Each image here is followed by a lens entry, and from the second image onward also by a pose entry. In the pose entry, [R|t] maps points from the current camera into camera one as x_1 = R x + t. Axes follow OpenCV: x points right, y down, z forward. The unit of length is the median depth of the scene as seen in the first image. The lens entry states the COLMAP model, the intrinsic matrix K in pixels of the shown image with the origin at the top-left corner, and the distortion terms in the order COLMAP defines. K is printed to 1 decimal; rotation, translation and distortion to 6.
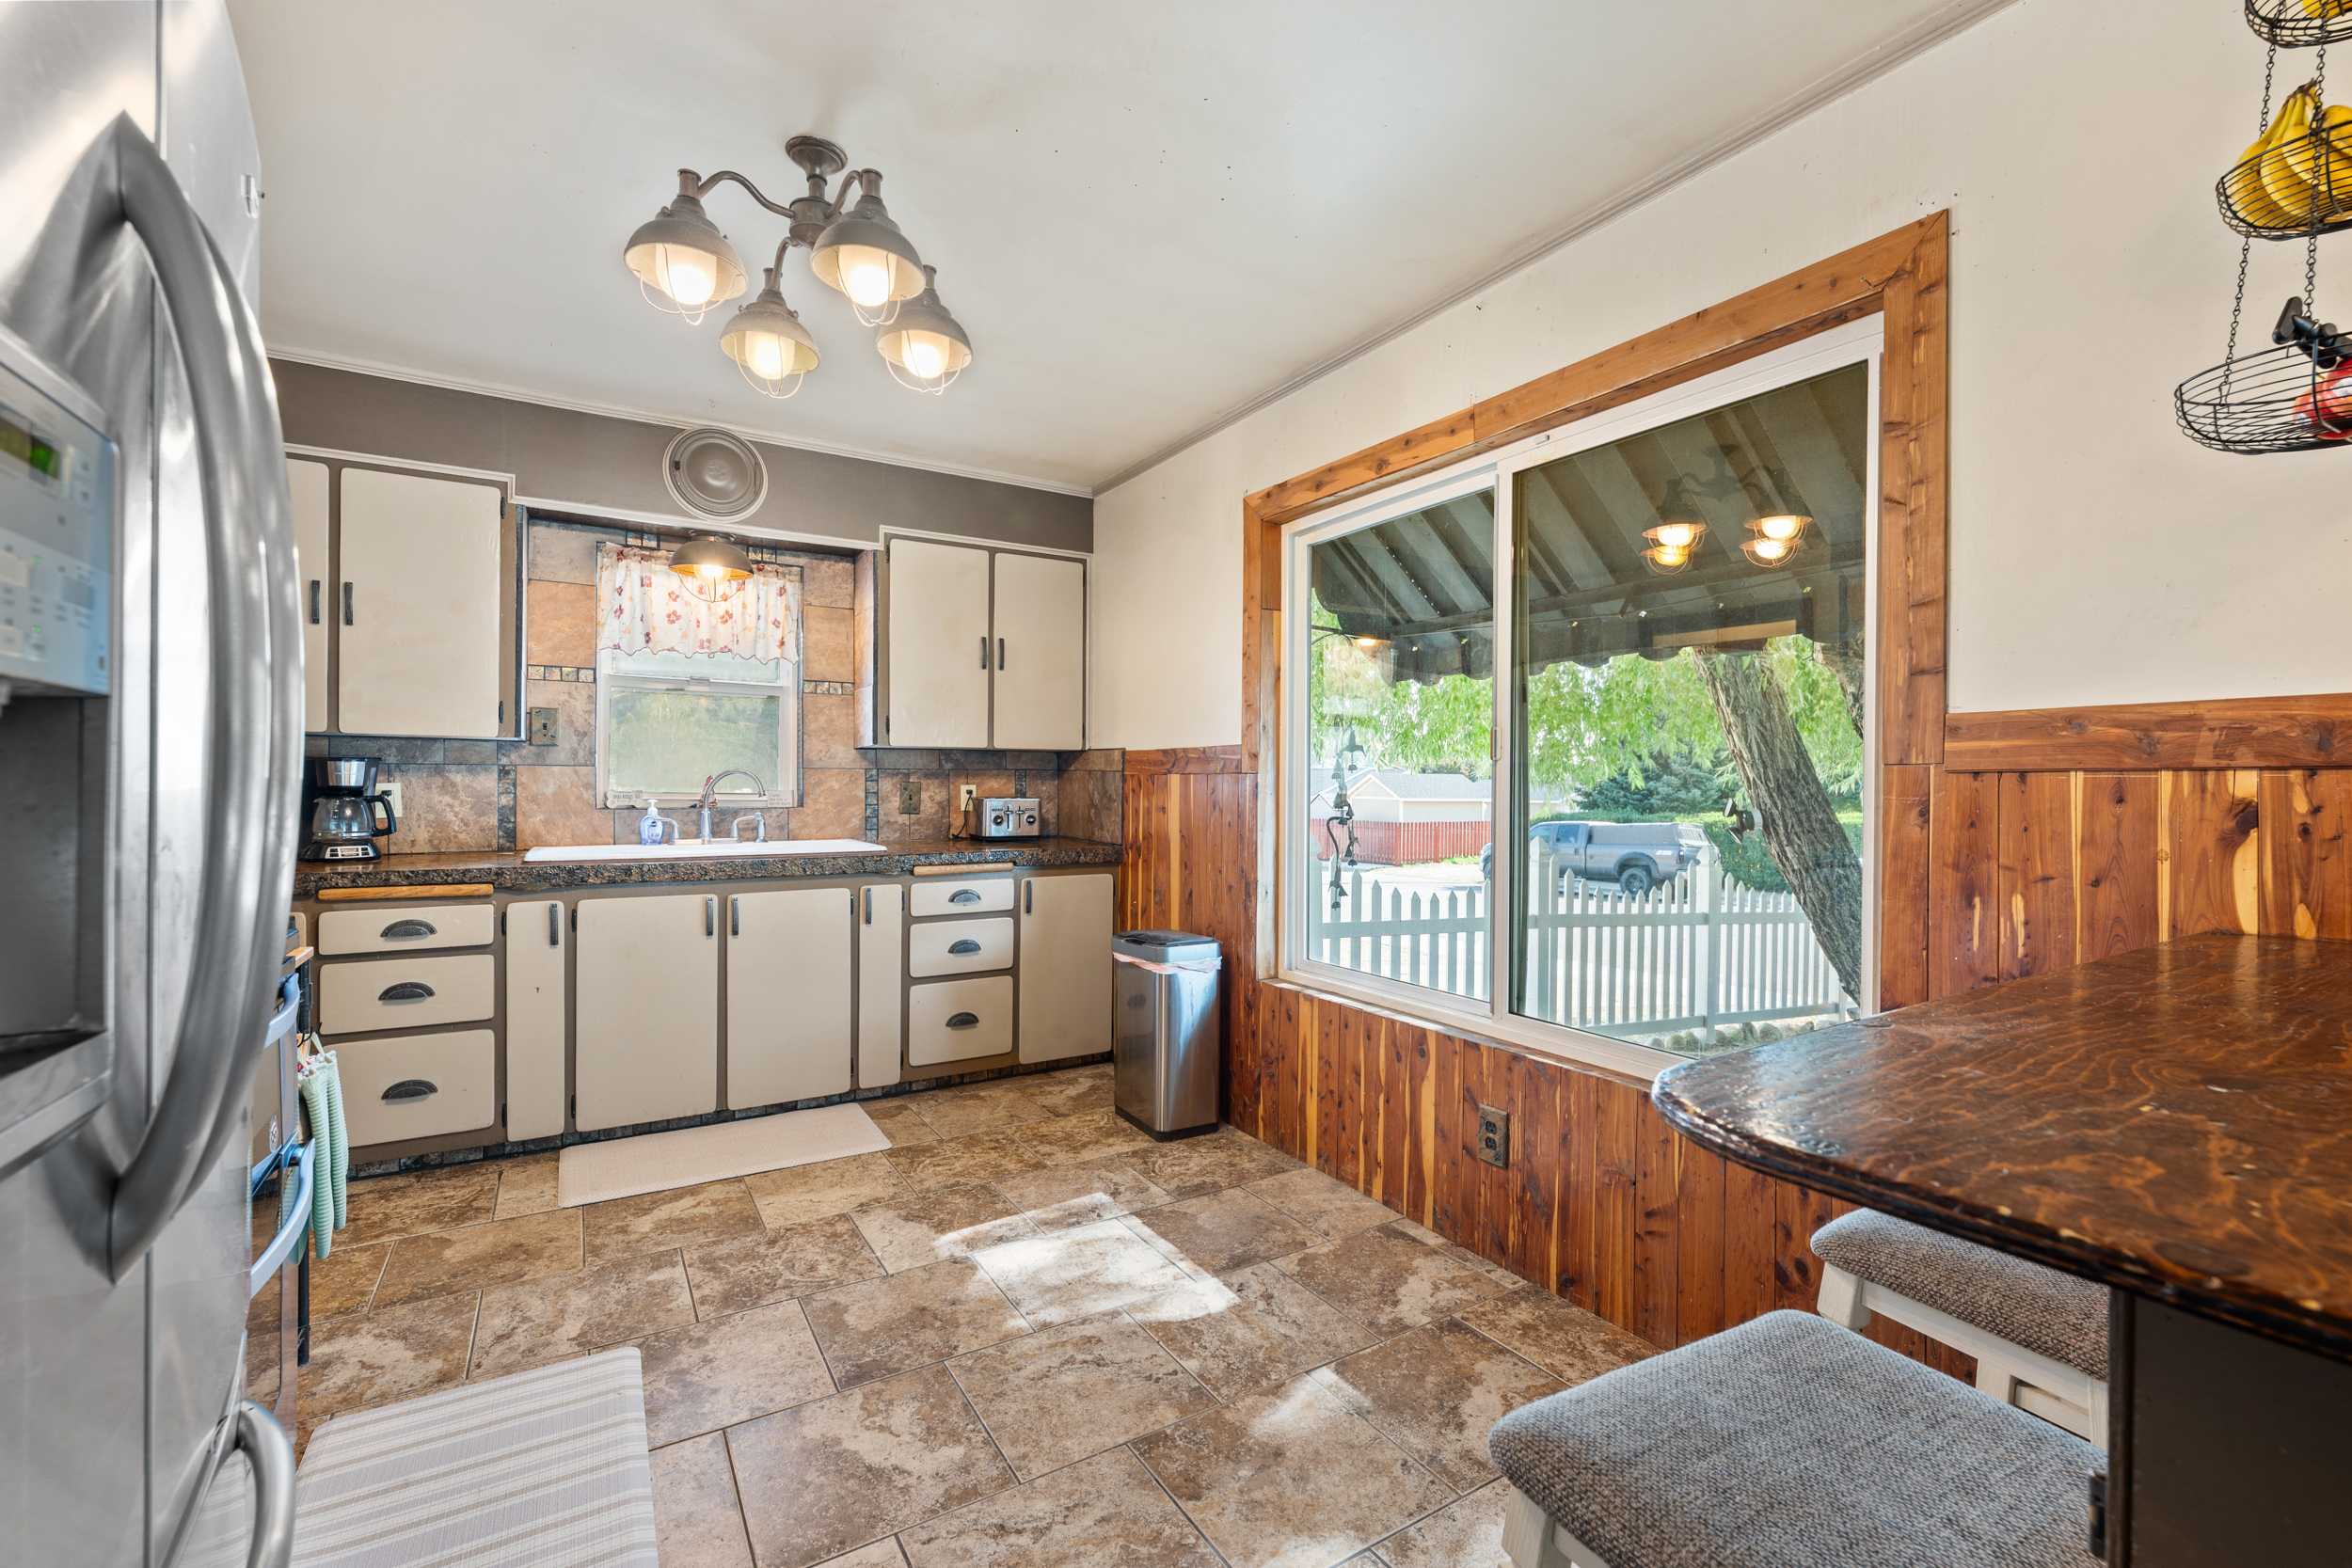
lens RADIAL K [[990.6, 0, 1179.2], [0, 990.6, 787.6], [0, 0, 1]] dist [-0.003747, 0.000238]
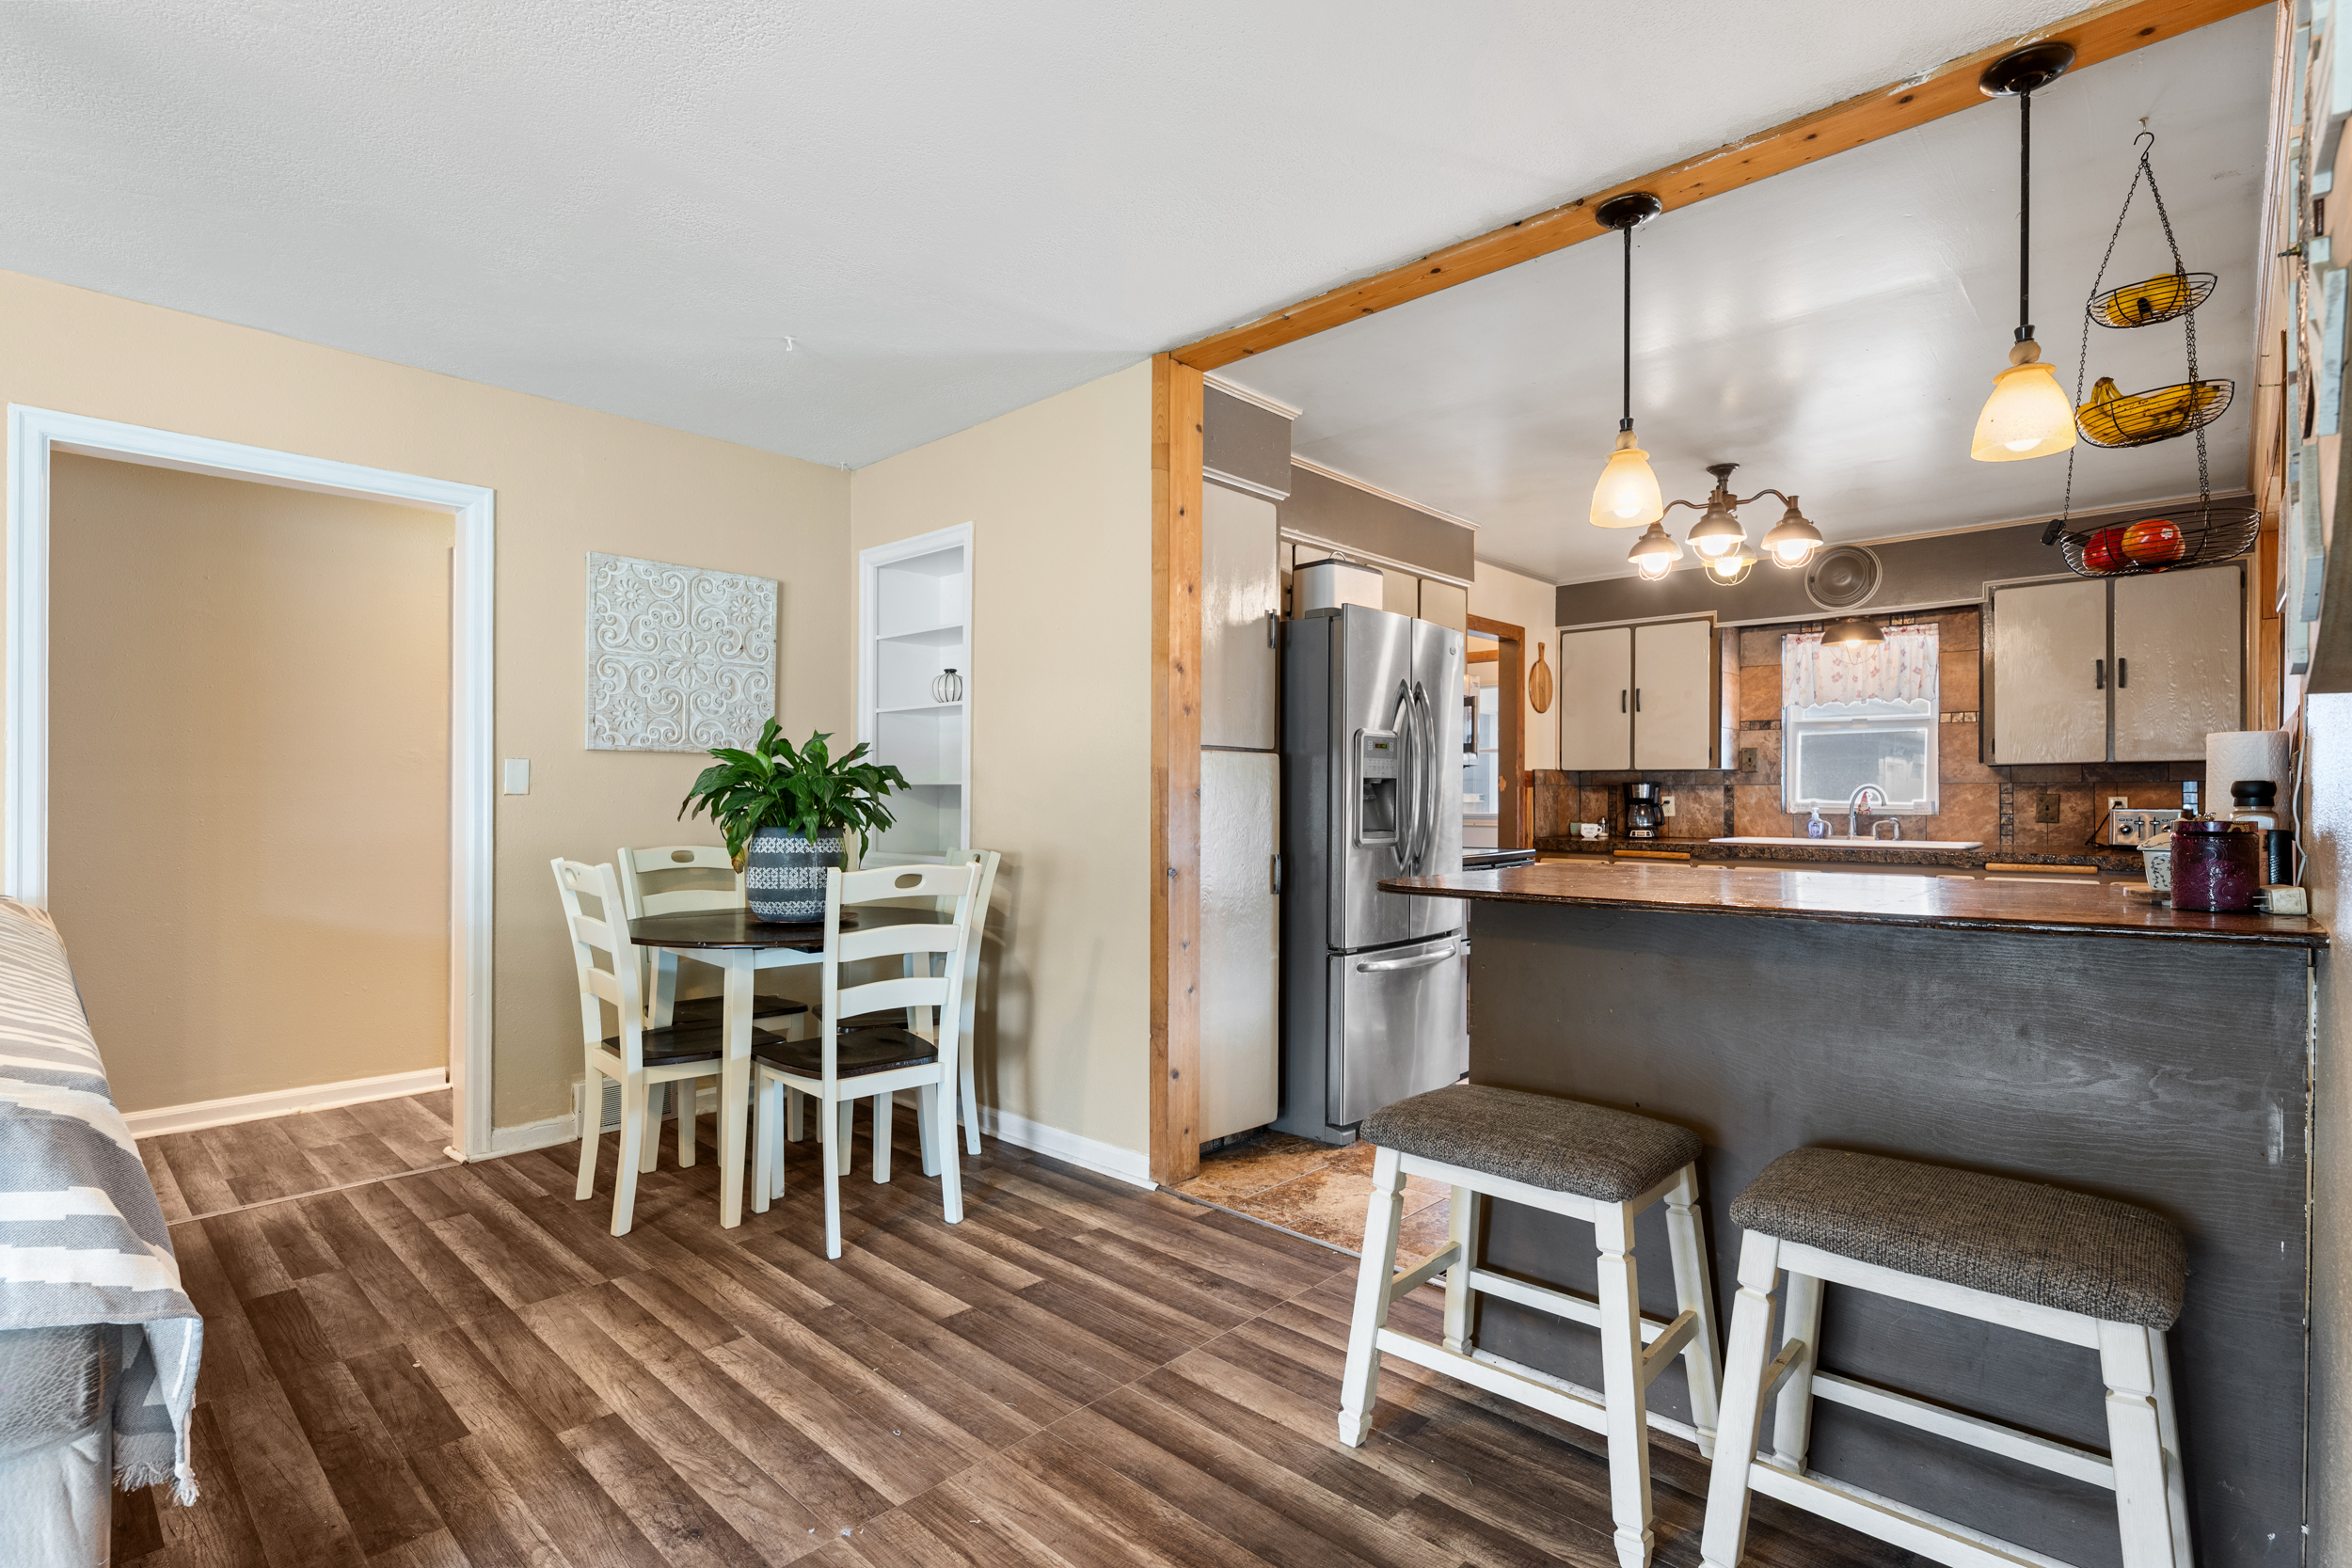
lens RADIAL K [[1111.6, 0, 1166.2], [0, 1111.6, 797.0], [0, 0, 1]] dist [-0.008409, 0.000530]
pose [[0.255860, -0.005146, -0.966700, 0.939559], [-0.004384, 0.999969, -0.006484, 0.013924], [0.966704, 0.005897, 0.255830, -0.389503]]
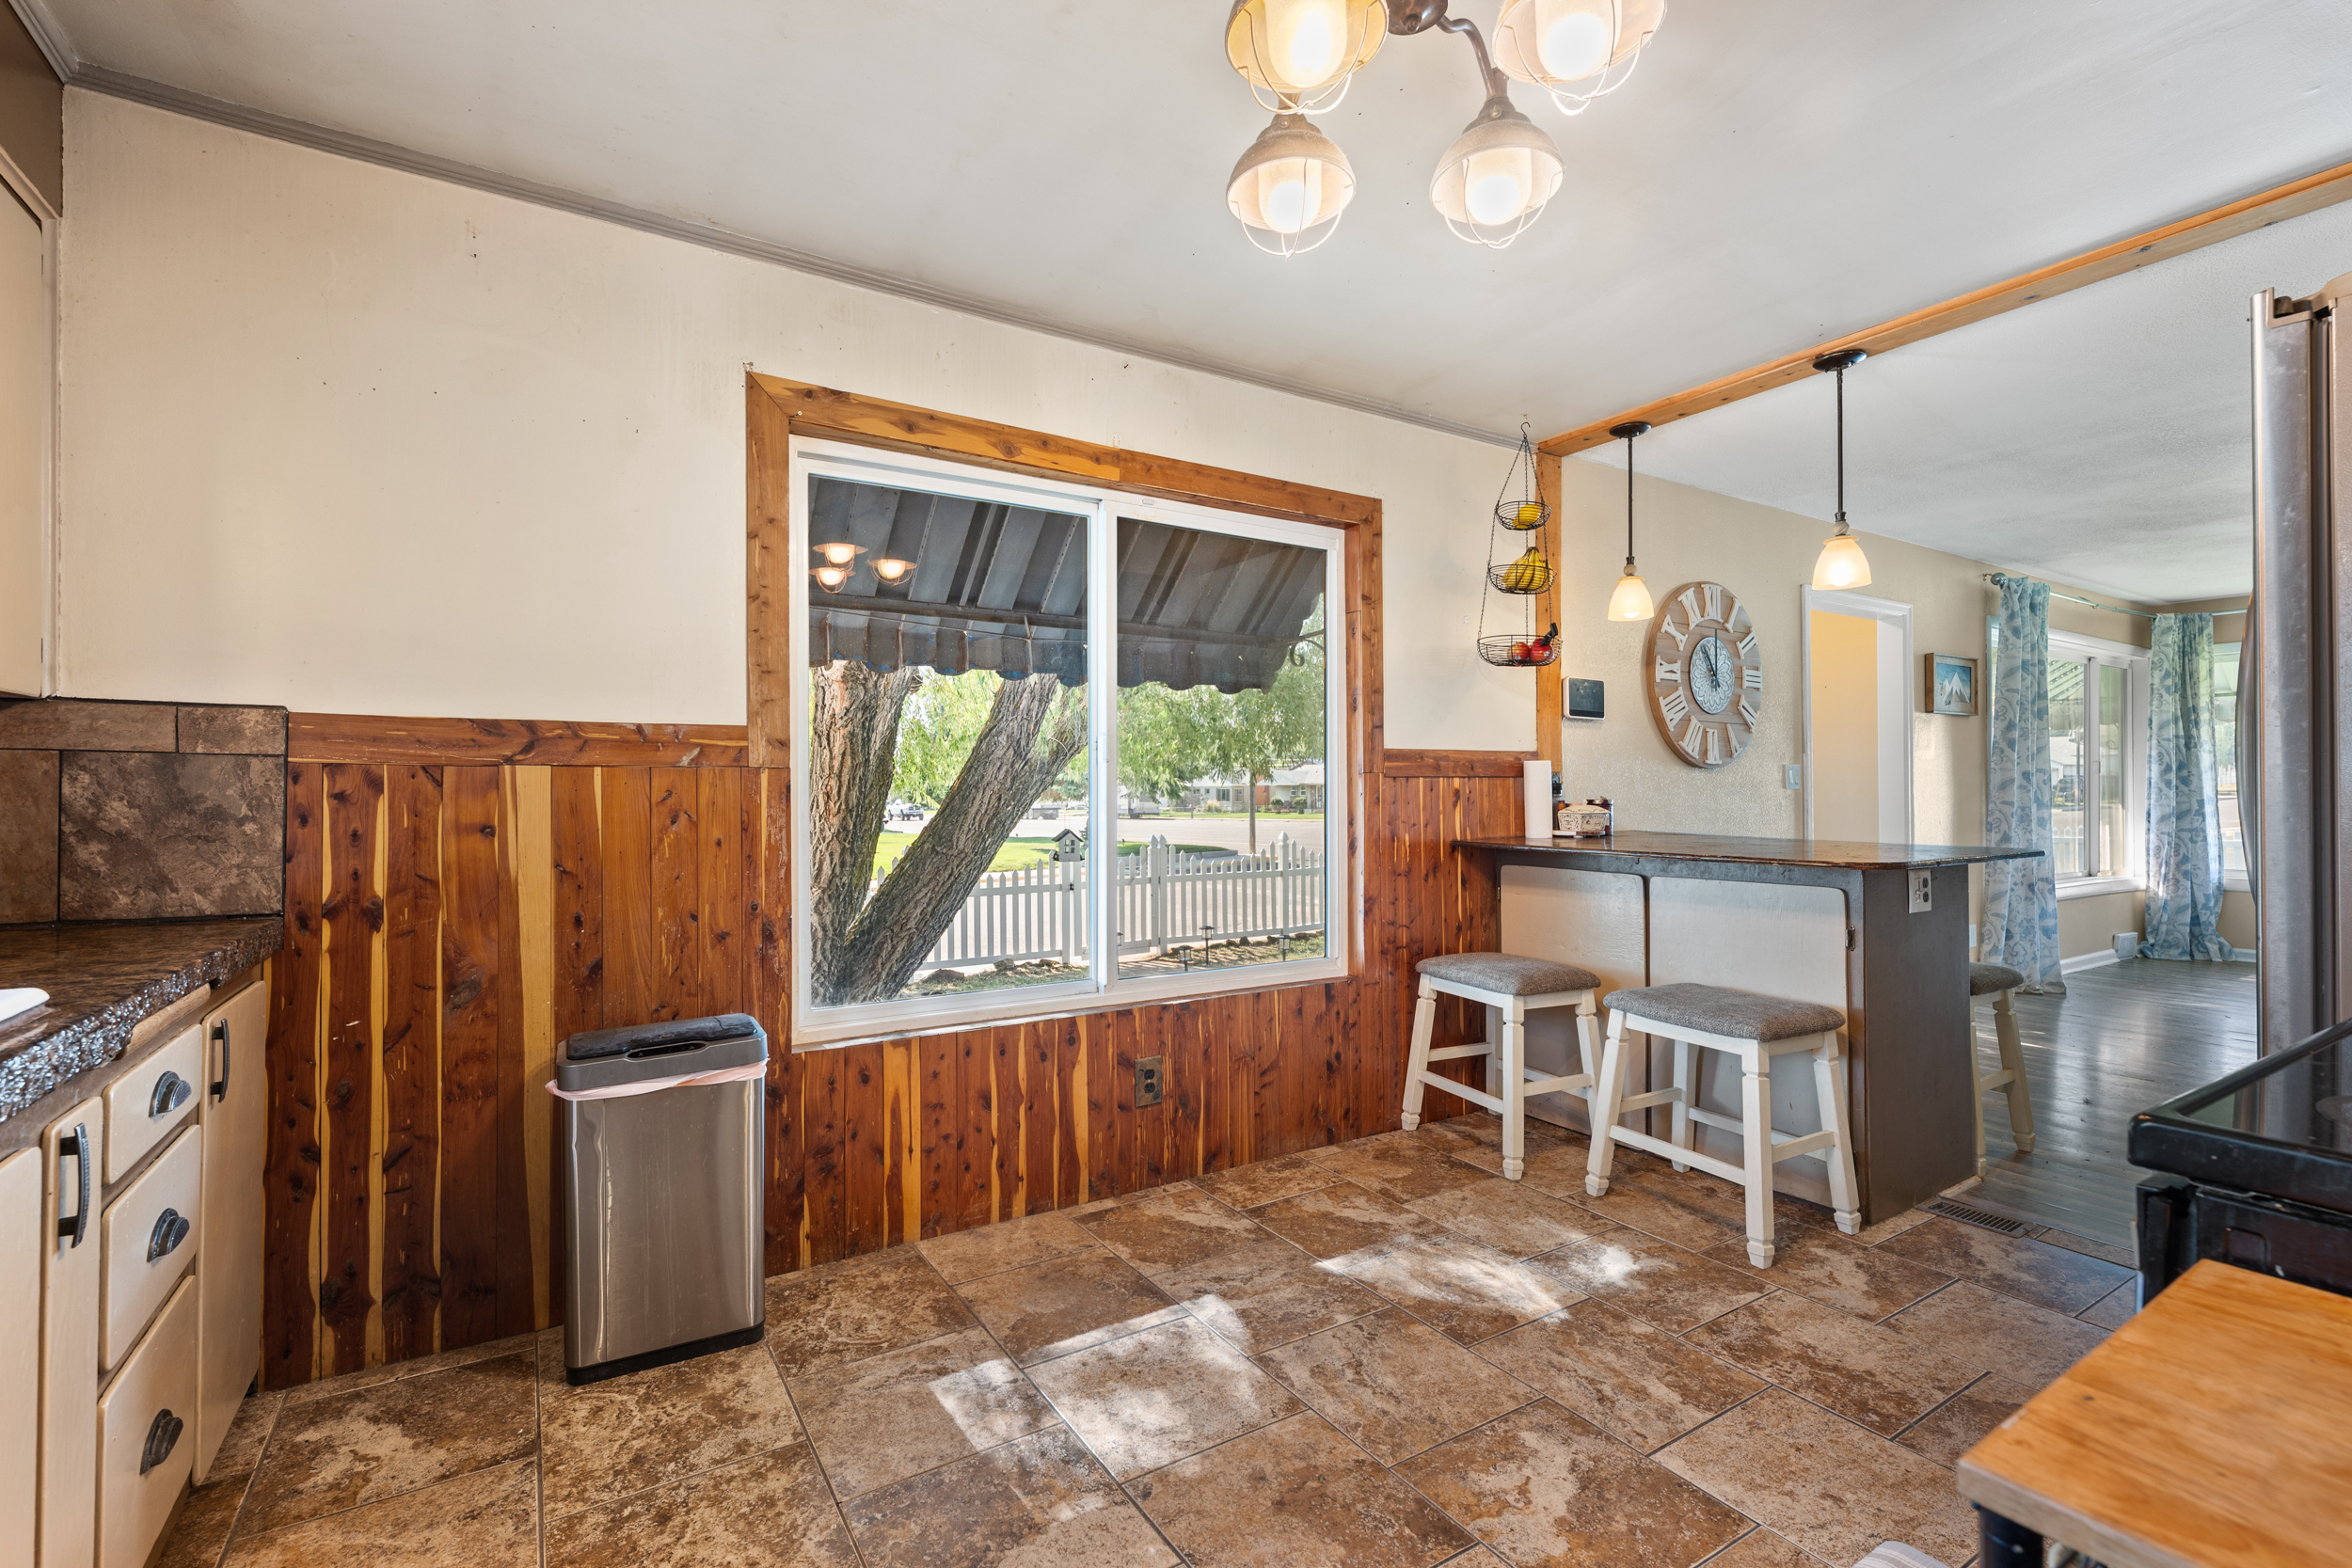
lens RADIAL K [[1042.0, 0, 1171.9], [0, 1042.0, 788.8], [0, 0, 1]] dist [-0.000830, -0.000121]
pose [[-0.002471, -0.005263, 0.999983, -0.723622], [0.003987, 0.999978, 0.005273, -0.002448], [-0.999989, 0.004000, -0.002450, 0.763257]]
